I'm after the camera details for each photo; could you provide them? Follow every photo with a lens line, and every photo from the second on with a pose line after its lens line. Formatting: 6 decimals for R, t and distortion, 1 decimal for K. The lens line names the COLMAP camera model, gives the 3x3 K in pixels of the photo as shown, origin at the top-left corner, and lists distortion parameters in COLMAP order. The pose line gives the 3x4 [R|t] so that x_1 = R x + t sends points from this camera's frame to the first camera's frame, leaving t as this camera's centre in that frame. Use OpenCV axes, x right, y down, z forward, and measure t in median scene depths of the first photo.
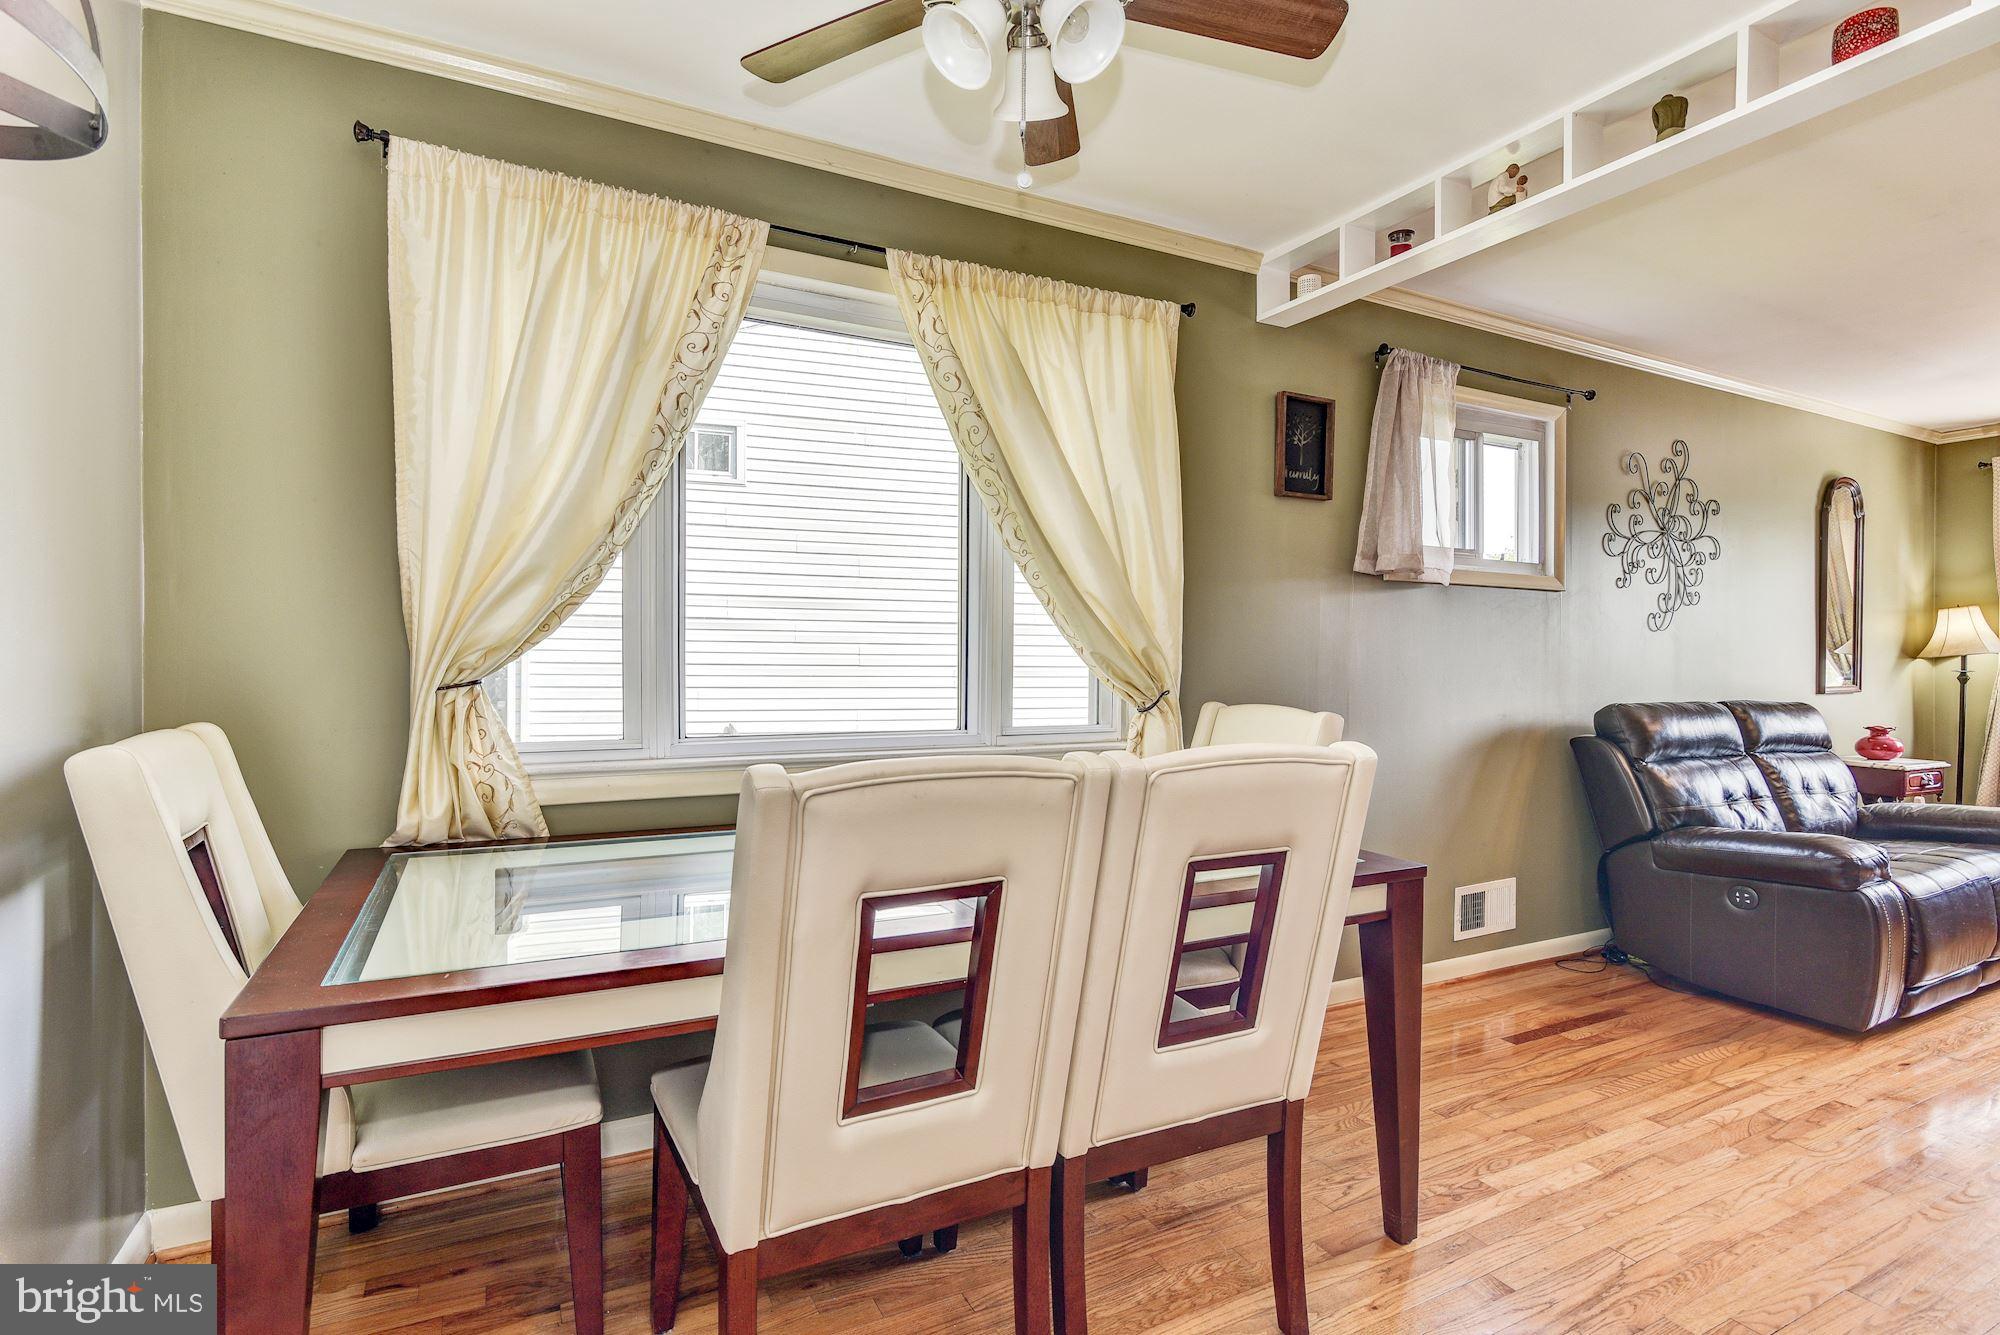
lens RADIAL K [[1005.0, 0, 981.2], [0, 1005.0, 659.9], [0, 0, 1]] dist [0.001716, -0.003741]
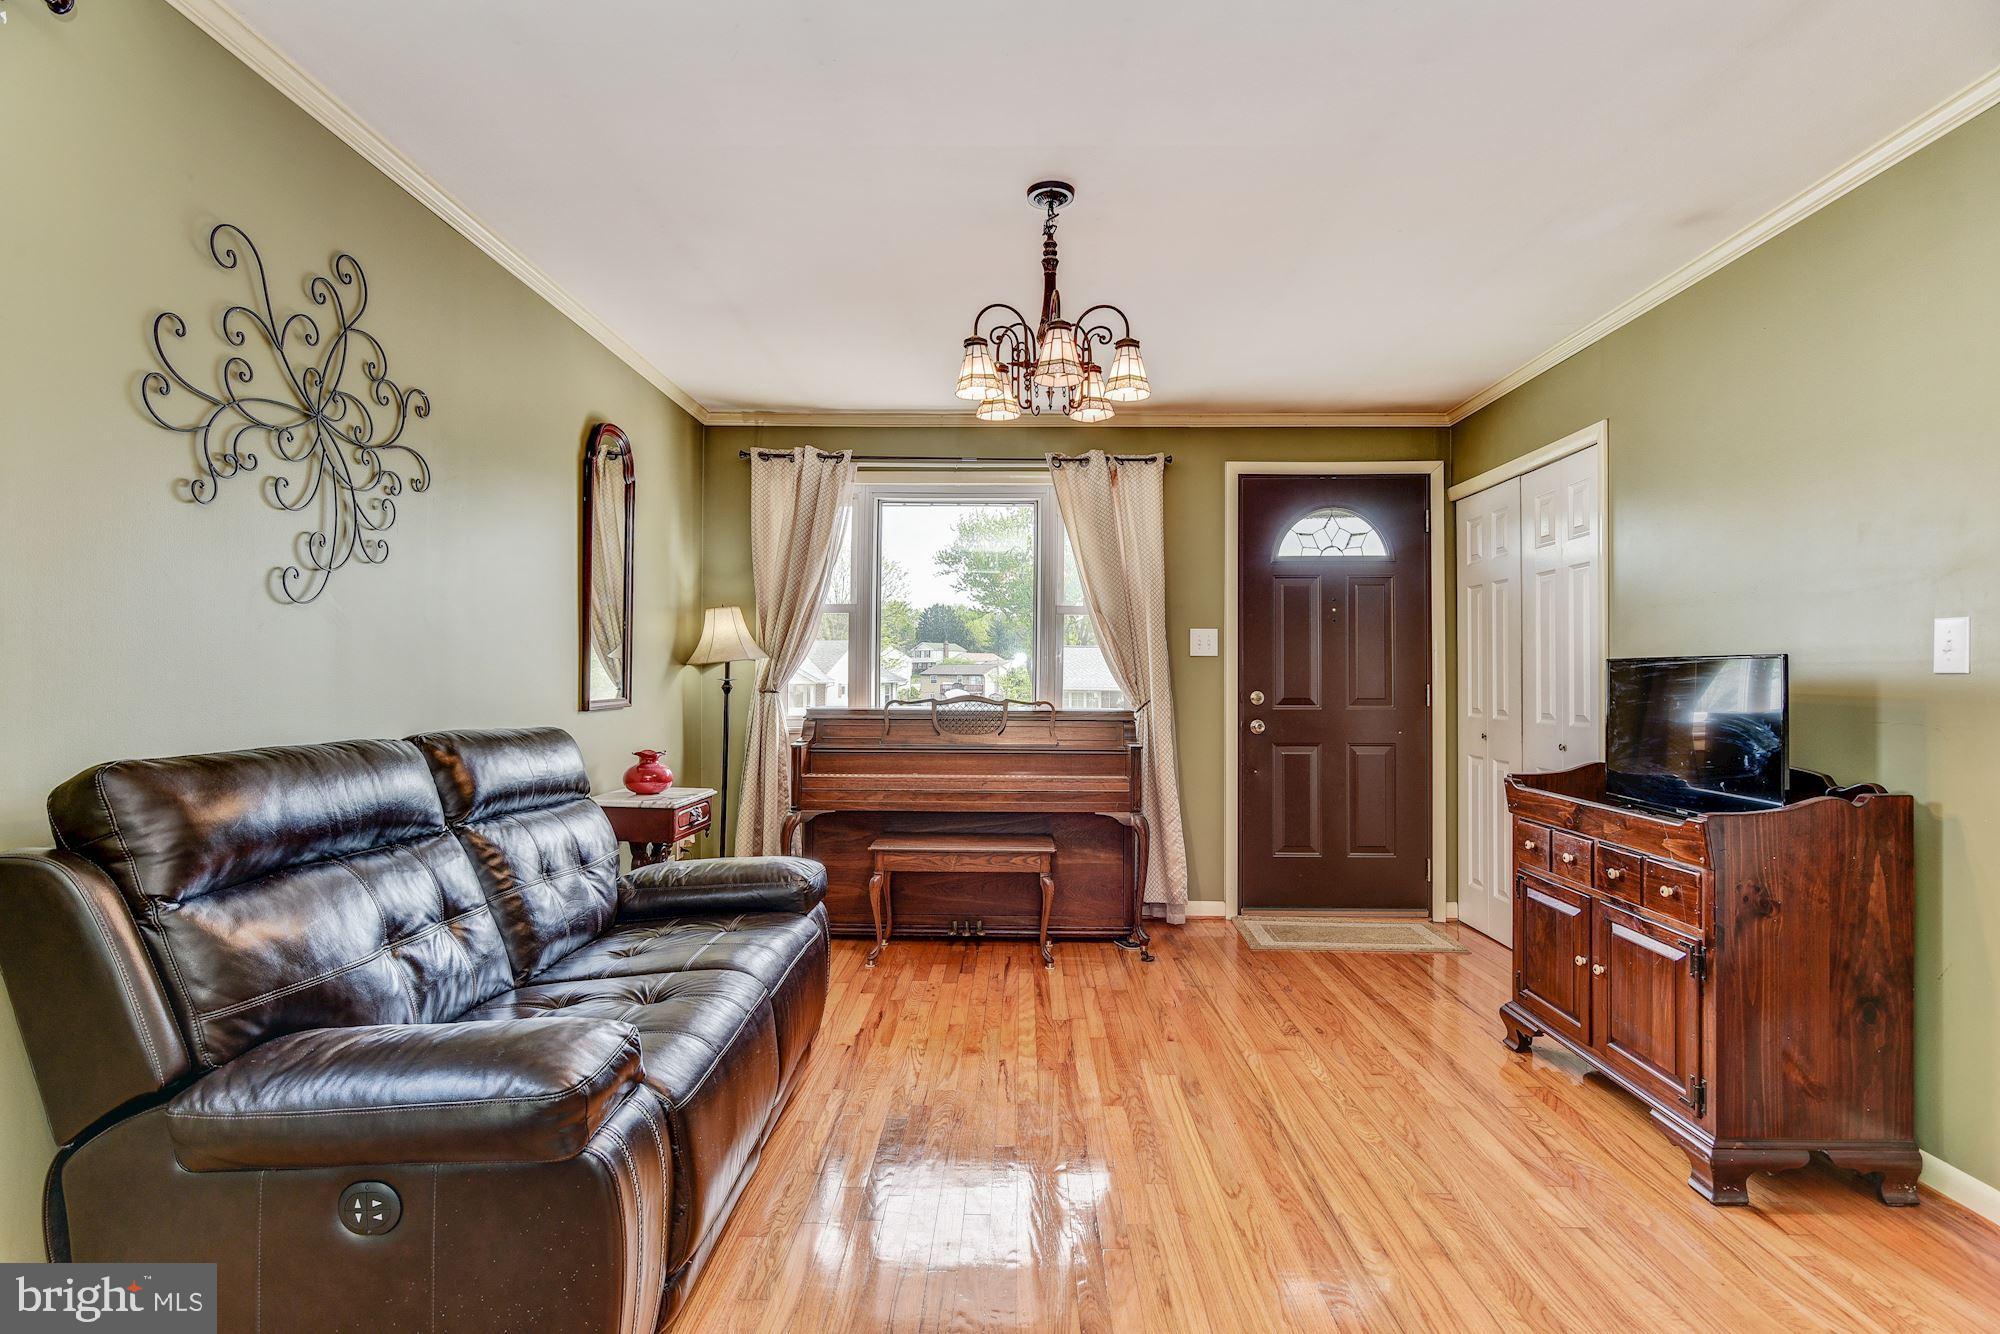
lens RADIAL K [[1005.0, 0, 1009.0], [0, 1005.0, 672.1], [0, 0, 1]] dist [0.001716, -0.003741]
pose [[0.489630, 0.001268, 0.871929, 0.410296], [-0.001463, 0.999999, -0.000633, 0.006129], [-0.871929, -0.000966, 0.489631, 0.436969]]
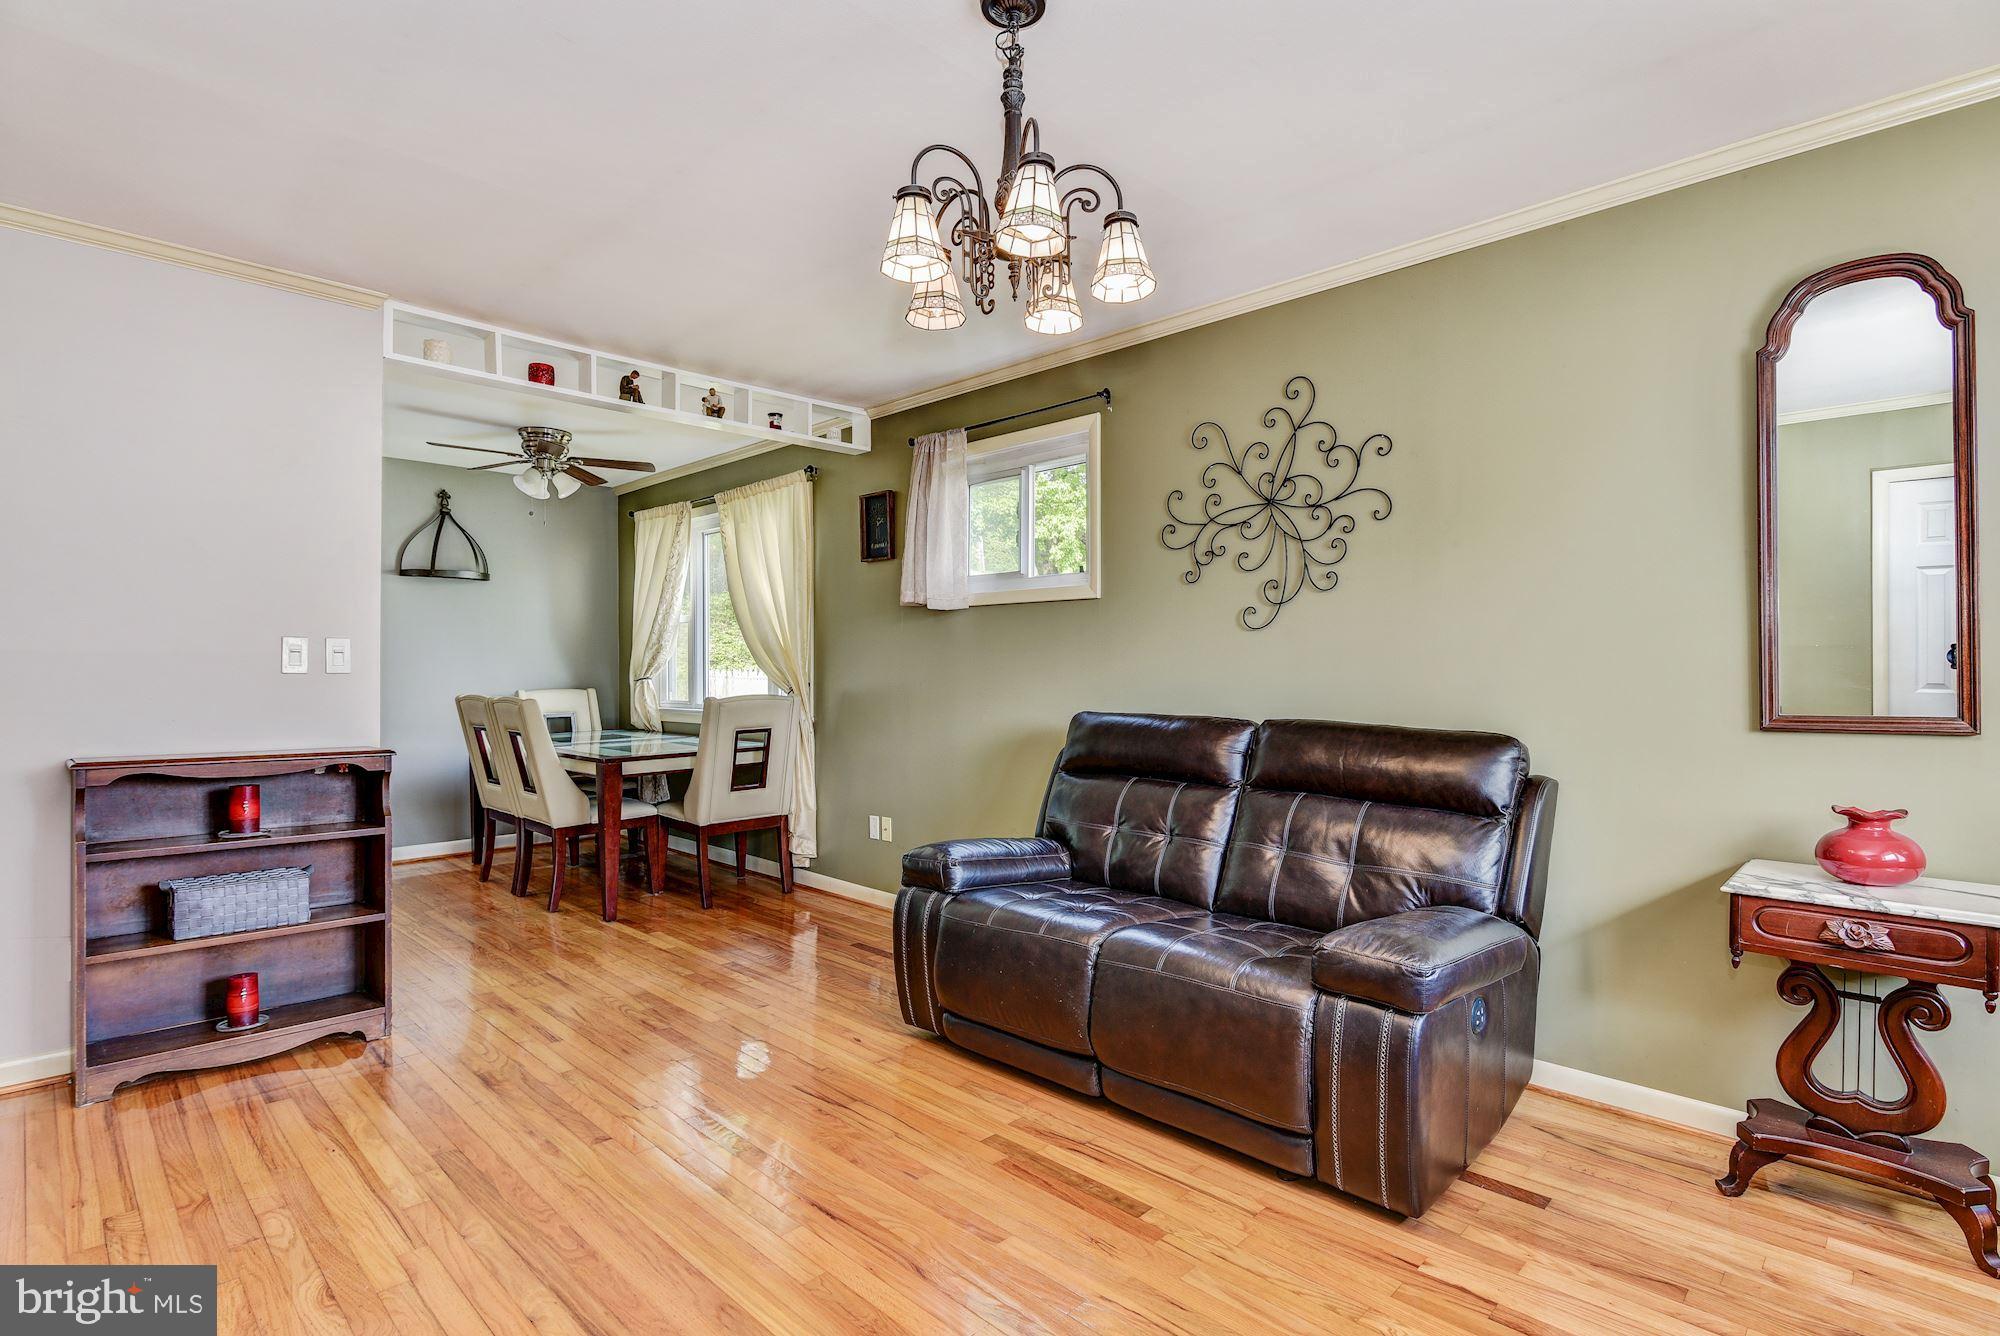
lens RADIAL K [[1005.0, 0, 1035.7], [0, 1005.0, 677.3], [0, 0, 1]] dist [0.001716, -0.003741]
pose [[0.295558, -0.001004, -0.955324, 1.406921], [-0.001388, 0.999998, -0.001480, 0.010329], [0.955324, 0.001764, 0.295556, 0.606512]]
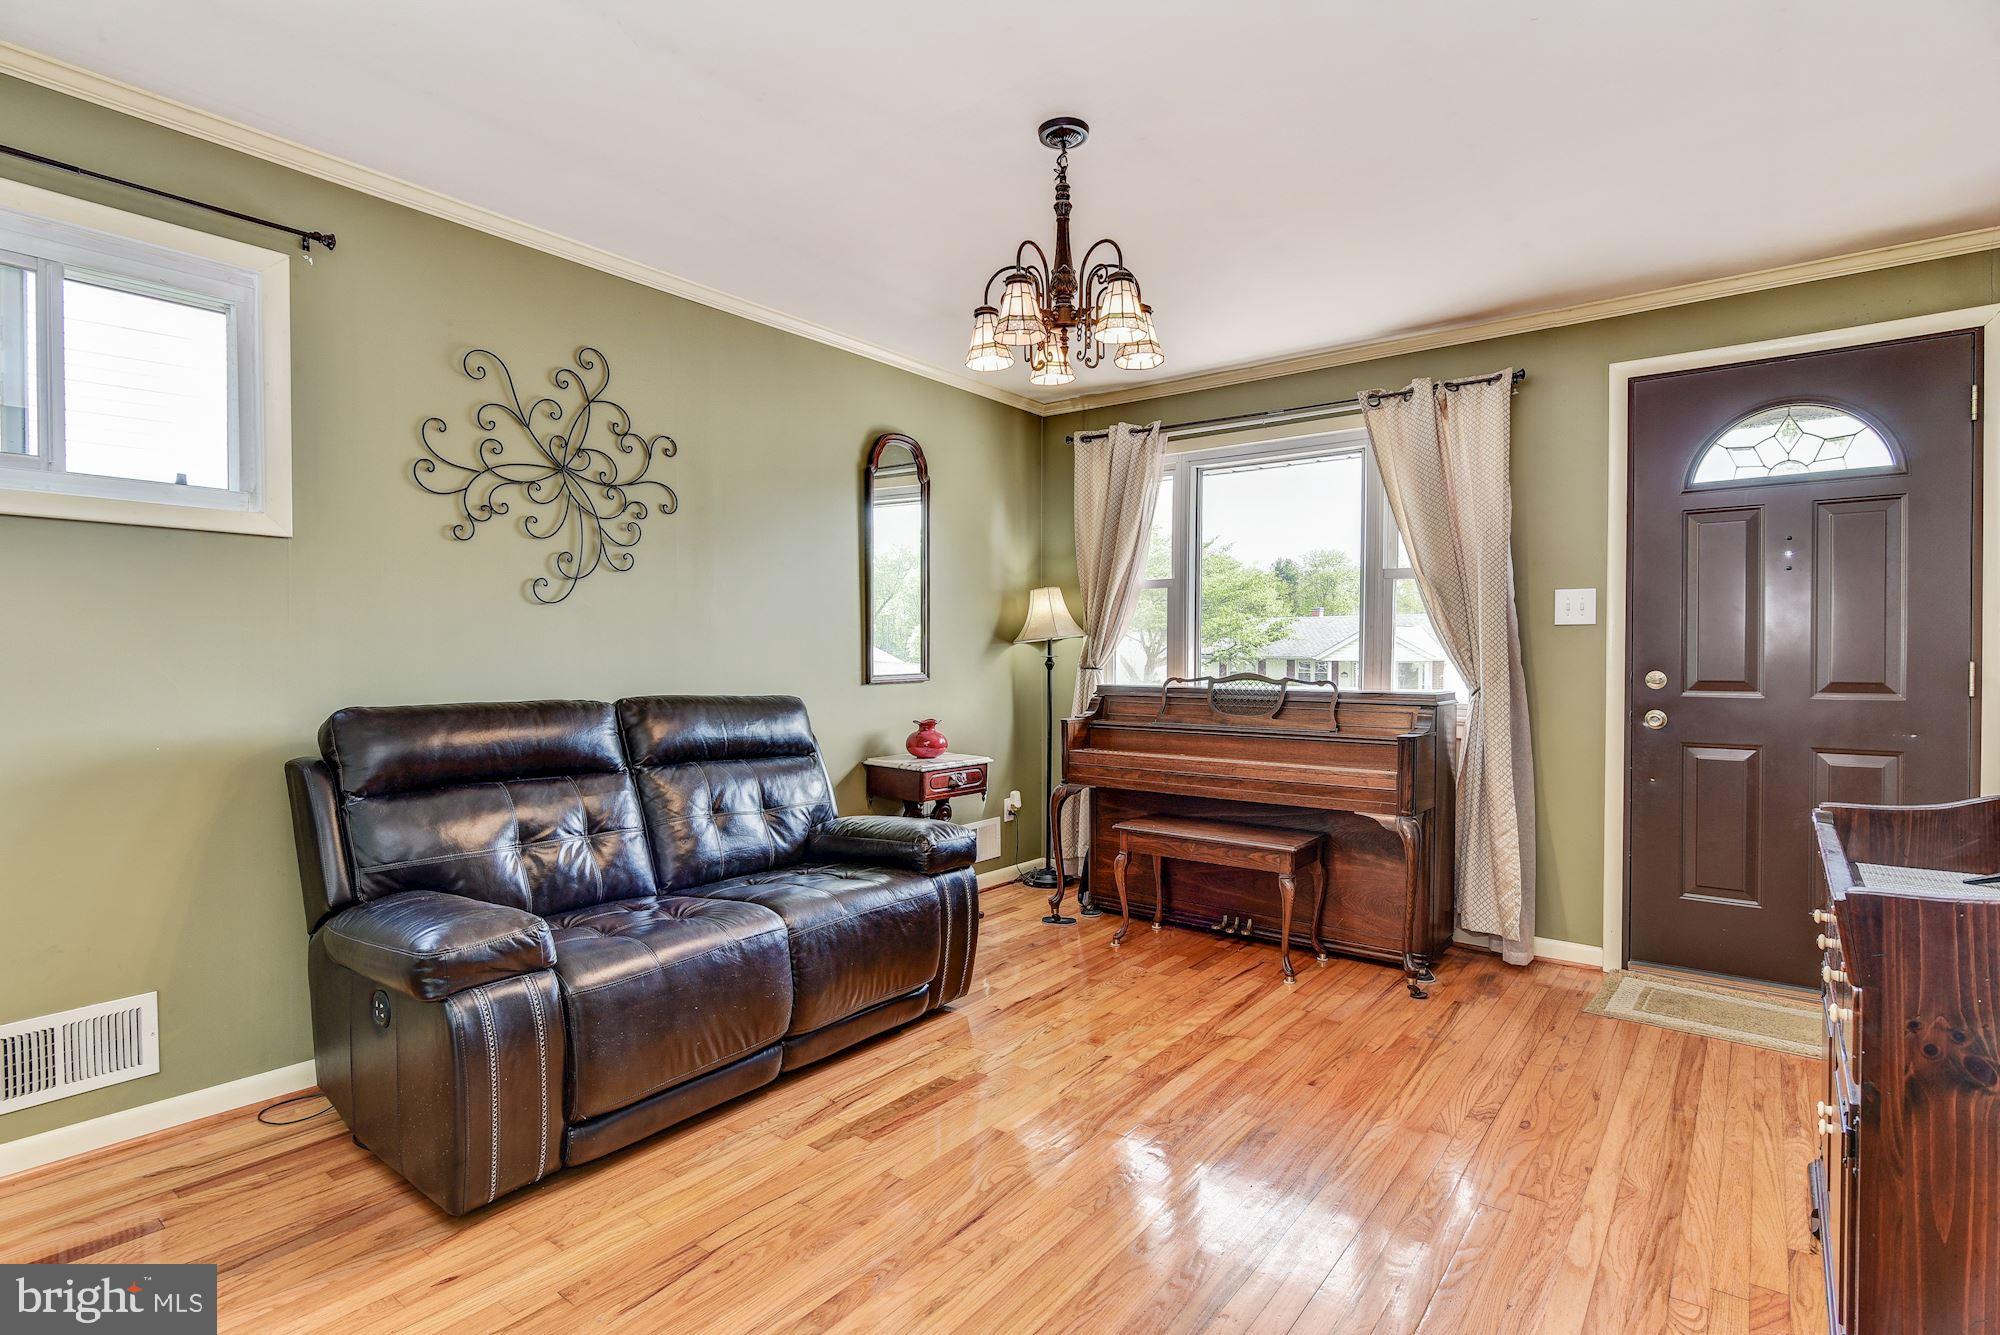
lens RADIAL K [[1005.0, 0, 960.8], [0, 1005.0, 673.4], [0, 0, 1]] dist [0.001716, -0.003741]
pose [[0.920646, -0.013026, 0.390181, 0.675632], [0.004471, 0.999729, 0.022825, 0.006612], [-0.390373, -0.019269, 0.920455, 0.210021]]
